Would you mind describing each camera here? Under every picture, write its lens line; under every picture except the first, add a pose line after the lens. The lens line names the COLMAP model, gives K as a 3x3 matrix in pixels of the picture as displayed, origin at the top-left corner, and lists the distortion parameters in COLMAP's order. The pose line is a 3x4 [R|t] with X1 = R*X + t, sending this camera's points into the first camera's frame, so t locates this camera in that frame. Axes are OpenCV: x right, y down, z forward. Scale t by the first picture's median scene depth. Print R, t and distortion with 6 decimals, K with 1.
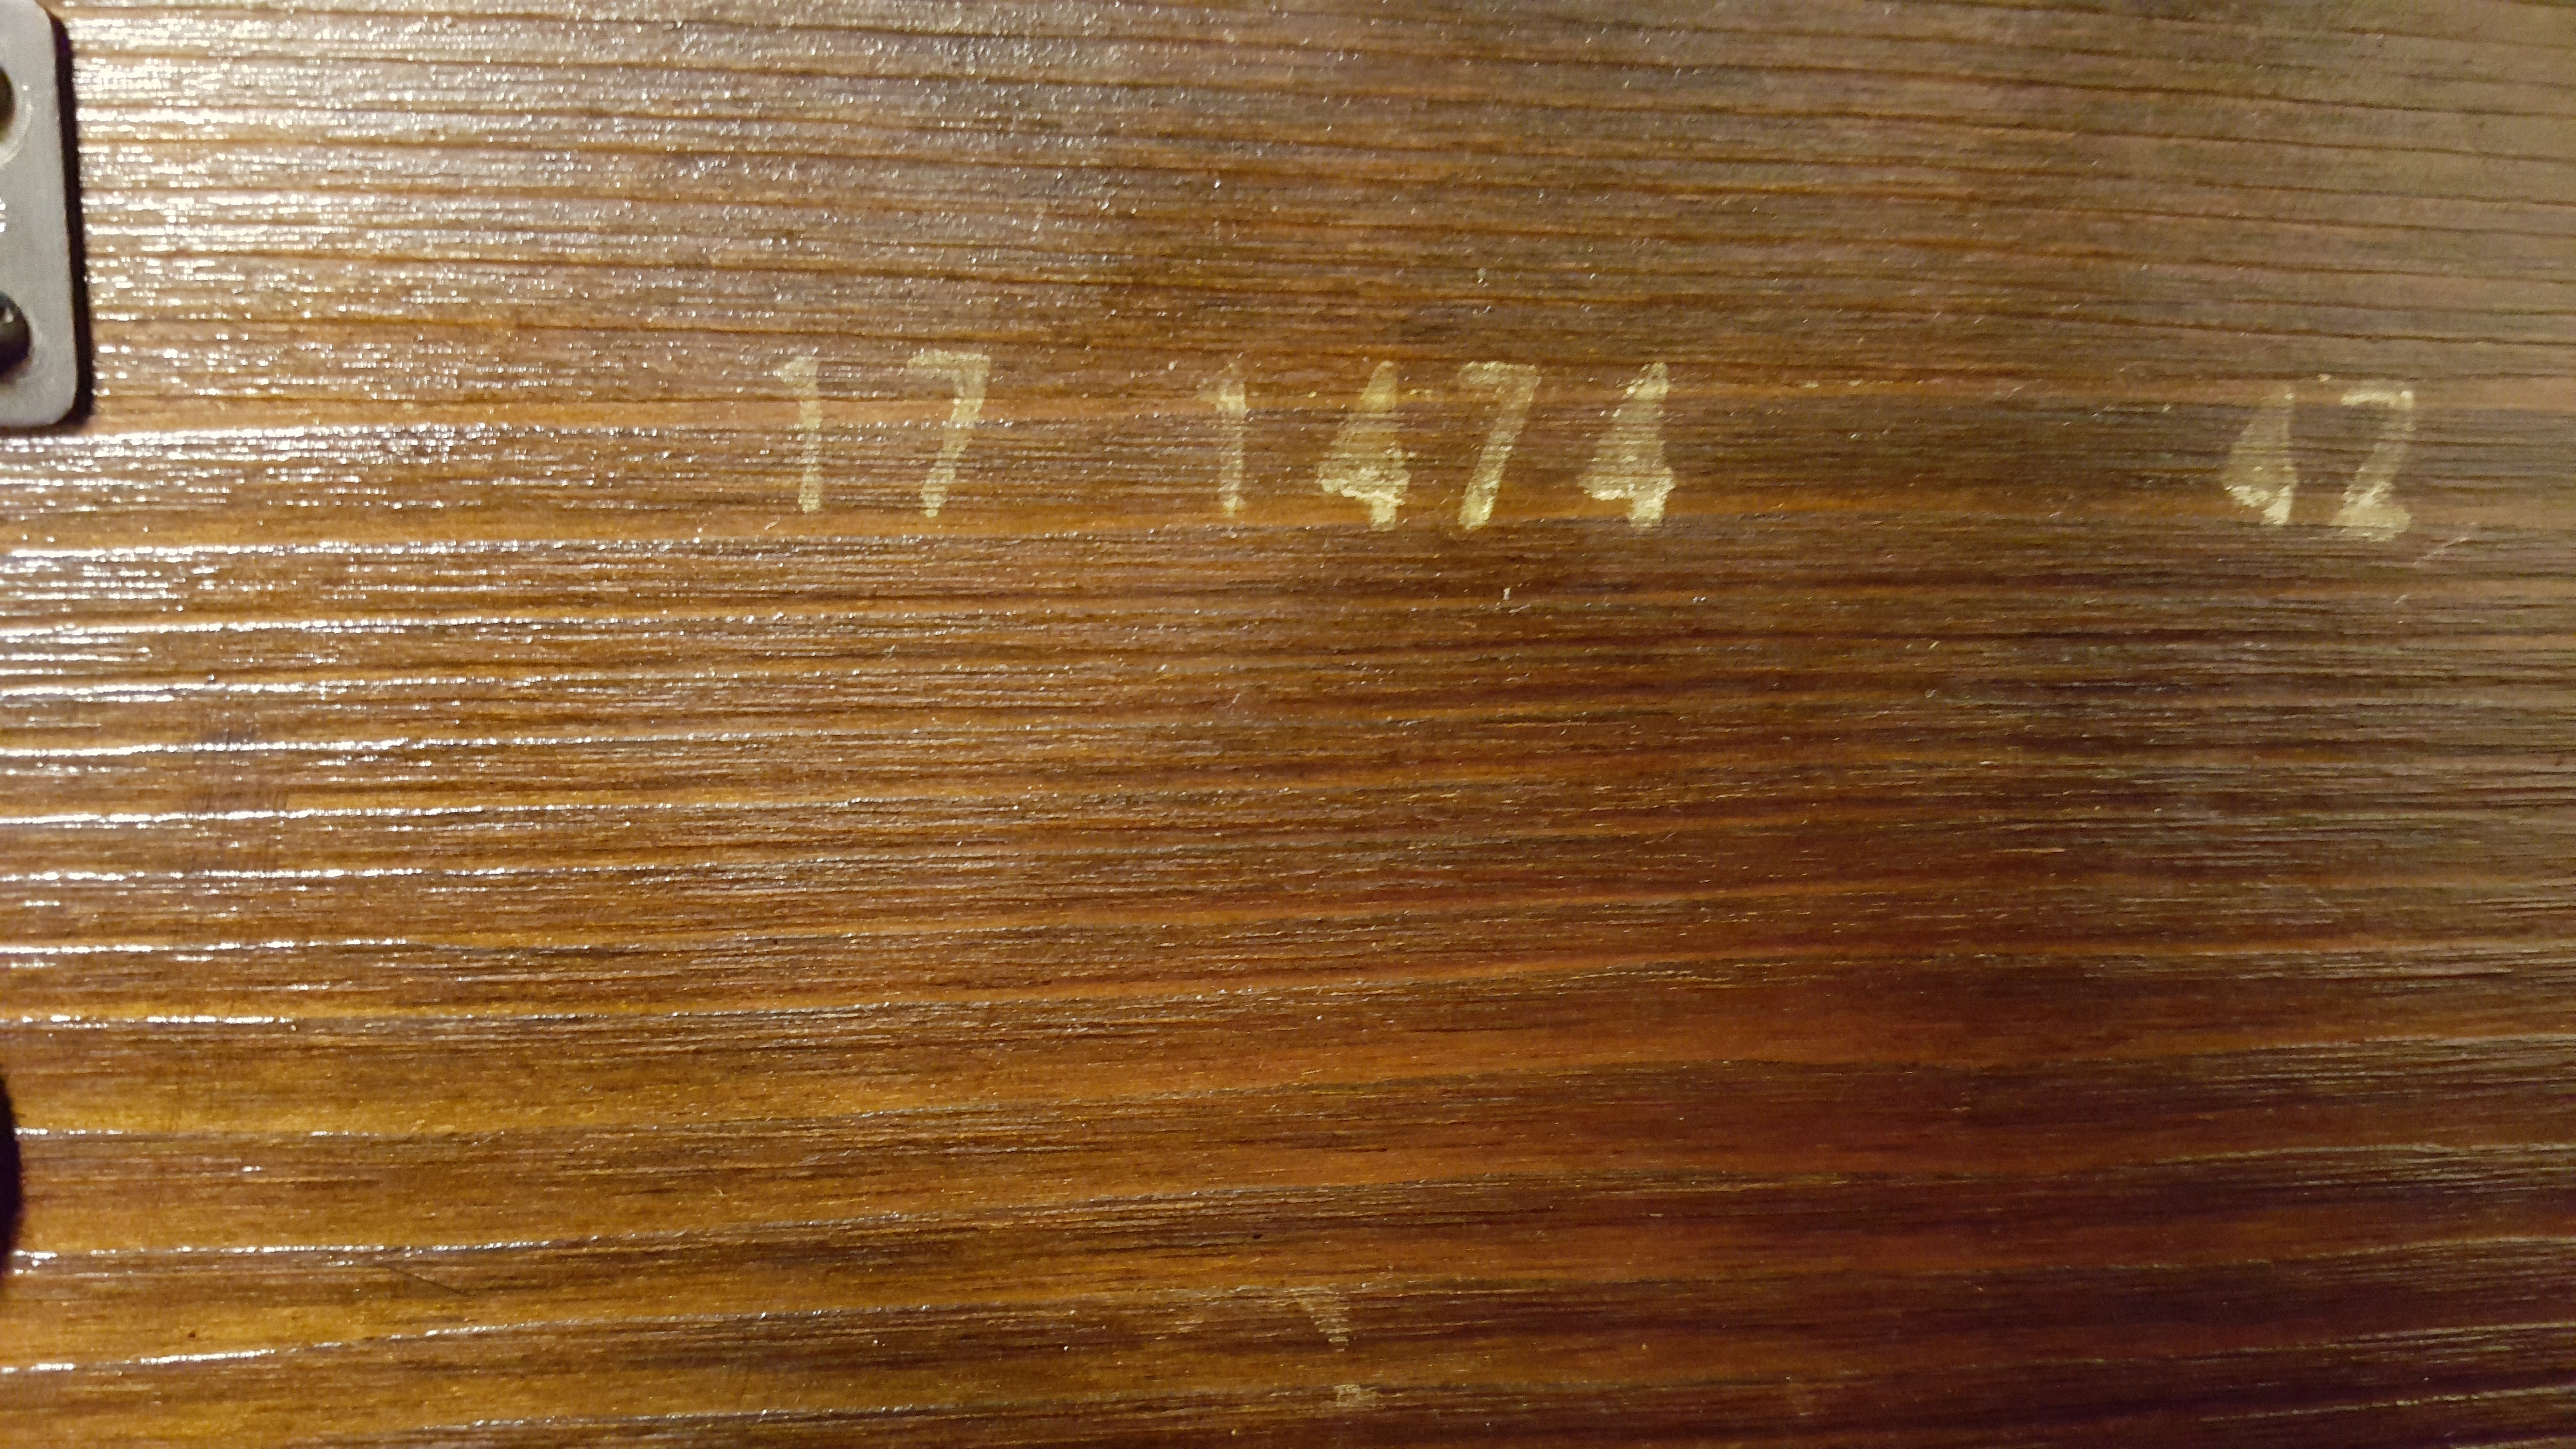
lens RADIAL K [[1917.5, 0, 1297.8], [0, 1917.5, 739.0], [0, 0, 1]] dist [-0.006595, -0.018313]
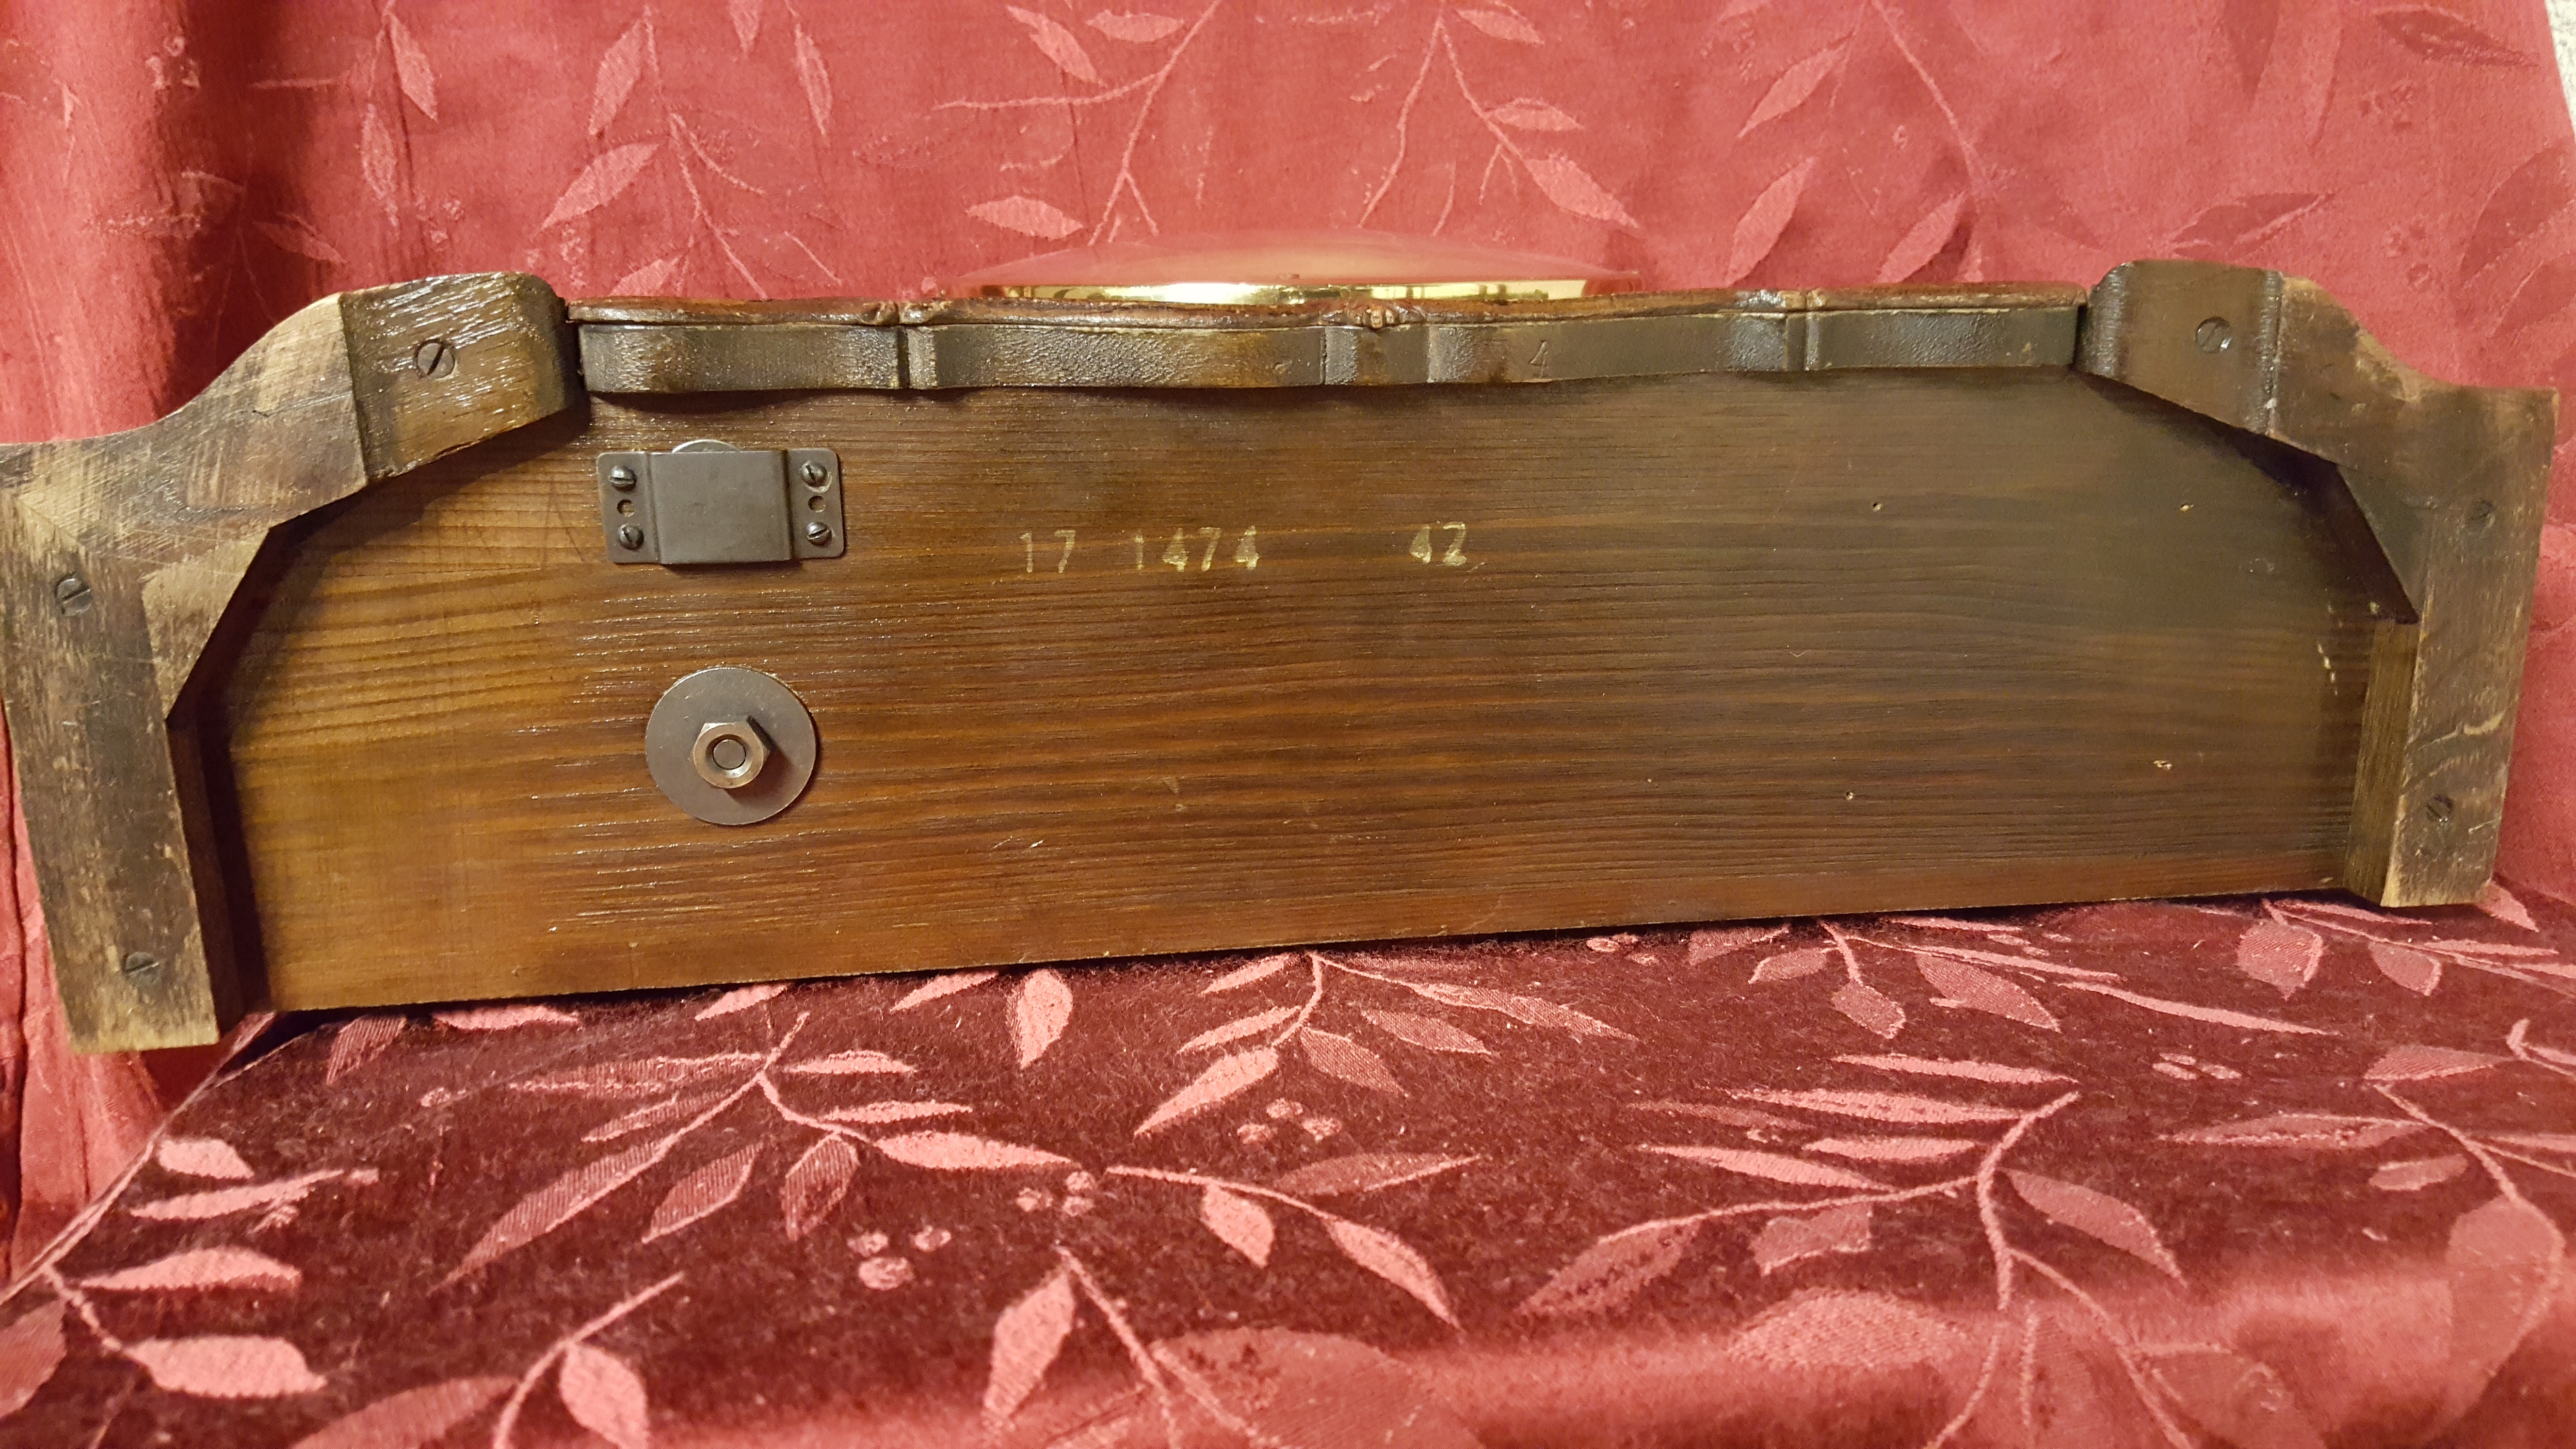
lens RADIAL K [[1917.5, 0, 1272.0], [0, 1917.5, 704.8], [0, 0, 1]] dist [-0.006595, -0.018313]
pose [[0.999440, -0.024446, 0.022857, 0.129818], [0.022225, 0.995434, 0.092826, -0.192796], [-0.025022, -0.092266, 0.995420, -2.740476]]
